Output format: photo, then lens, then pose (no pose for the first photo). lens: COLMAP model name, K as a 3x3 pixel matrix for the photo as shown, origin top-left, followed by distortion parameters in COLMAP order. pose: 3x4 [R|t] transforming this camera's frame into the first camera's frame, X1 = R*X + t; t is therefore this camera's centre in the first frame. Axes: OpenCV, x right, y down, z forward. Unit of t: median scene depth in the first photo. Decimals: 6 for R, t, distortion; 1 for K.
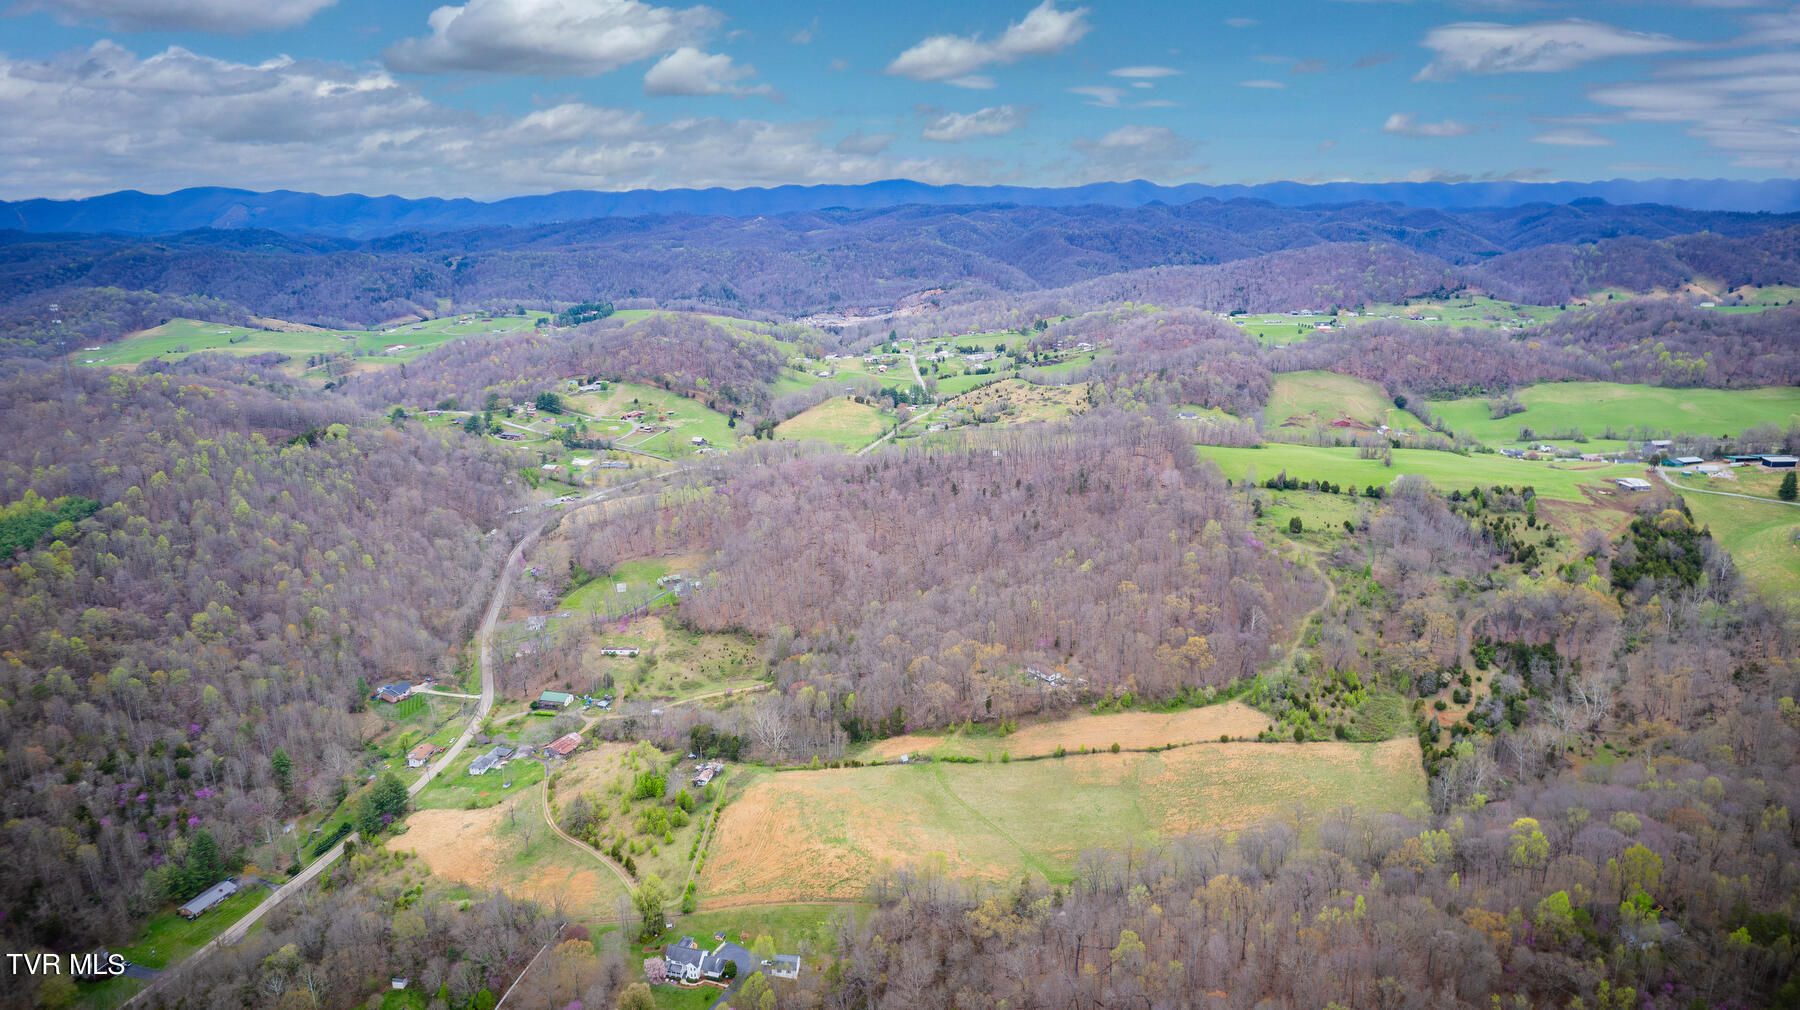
lens RADIAL K [[1156.5, 0, 900.0], [0, 1156.5, 505.0], [0, 0, 1]] dist [-0.066196, 0.057548]
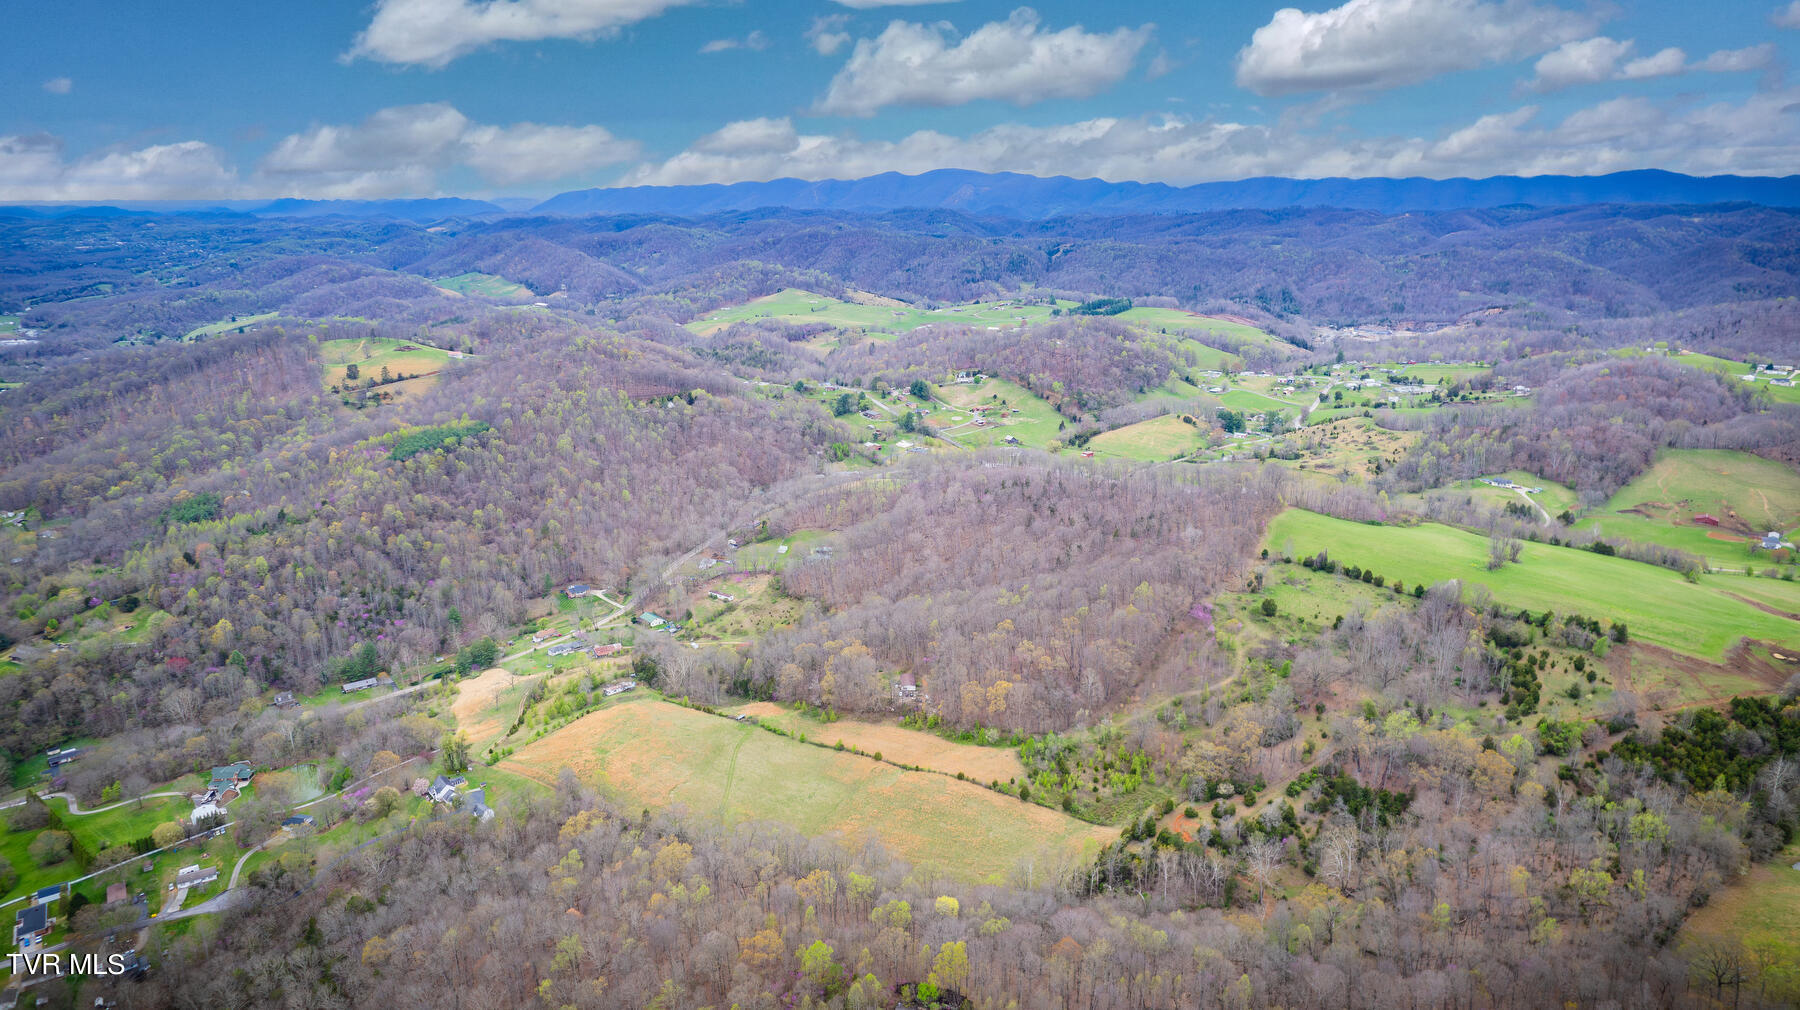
lens RADIAL K [[1156.5, 0, 900.0], [0, 1156.5, 505.0], [0, 0, 1]] dist [-0.066196, 0.057548]
pose [[0.825766, 0.158443, -0.541300, 0.511260], [-0.150531, 0.986830, 0.059215, -0.065024], [0.543554, 0.032584, 0.838742, 0.044811]]
